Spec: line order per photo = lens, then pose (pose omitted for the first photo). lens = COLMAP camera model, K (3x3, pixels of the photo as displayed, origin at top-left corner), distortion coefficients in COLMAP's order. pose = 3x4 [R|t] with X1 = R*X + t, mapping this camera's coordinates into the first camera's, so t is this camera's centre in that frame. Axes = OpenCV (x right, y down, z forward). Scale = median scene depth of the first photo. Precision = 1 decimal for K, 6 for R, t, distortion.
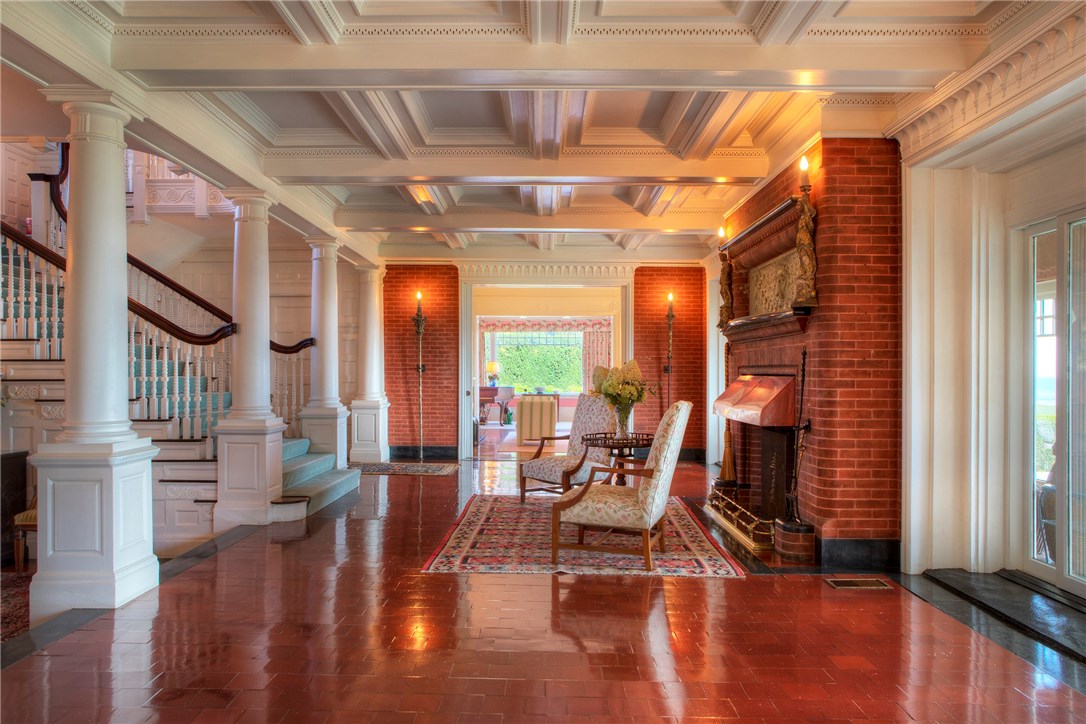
lens RADIAL K [[777.1, 0, 541.2], [0, 777.1, 371.7], [0, 0, 1]] dist [-0.064317, 0.002717]
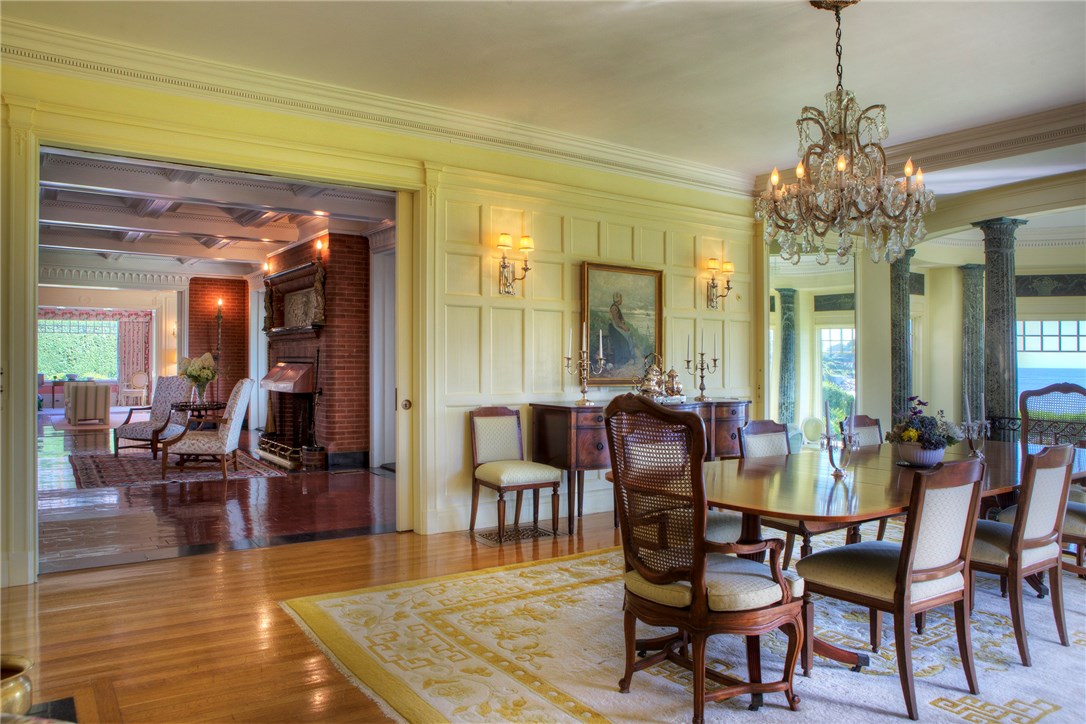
lens RADIAL K [[777.1, 0, 541.2], [0, 777.1, 371.7], [0, 0, 1]] dist [-0.064317, 0.002717]
pose [[0.825821, -0.006027, 0.563901, -0.236962], [-0.003309, 0.999874, 0.015533, -0.004417], [-0.563923, -0.014694, 0.825696, -0.754587]]
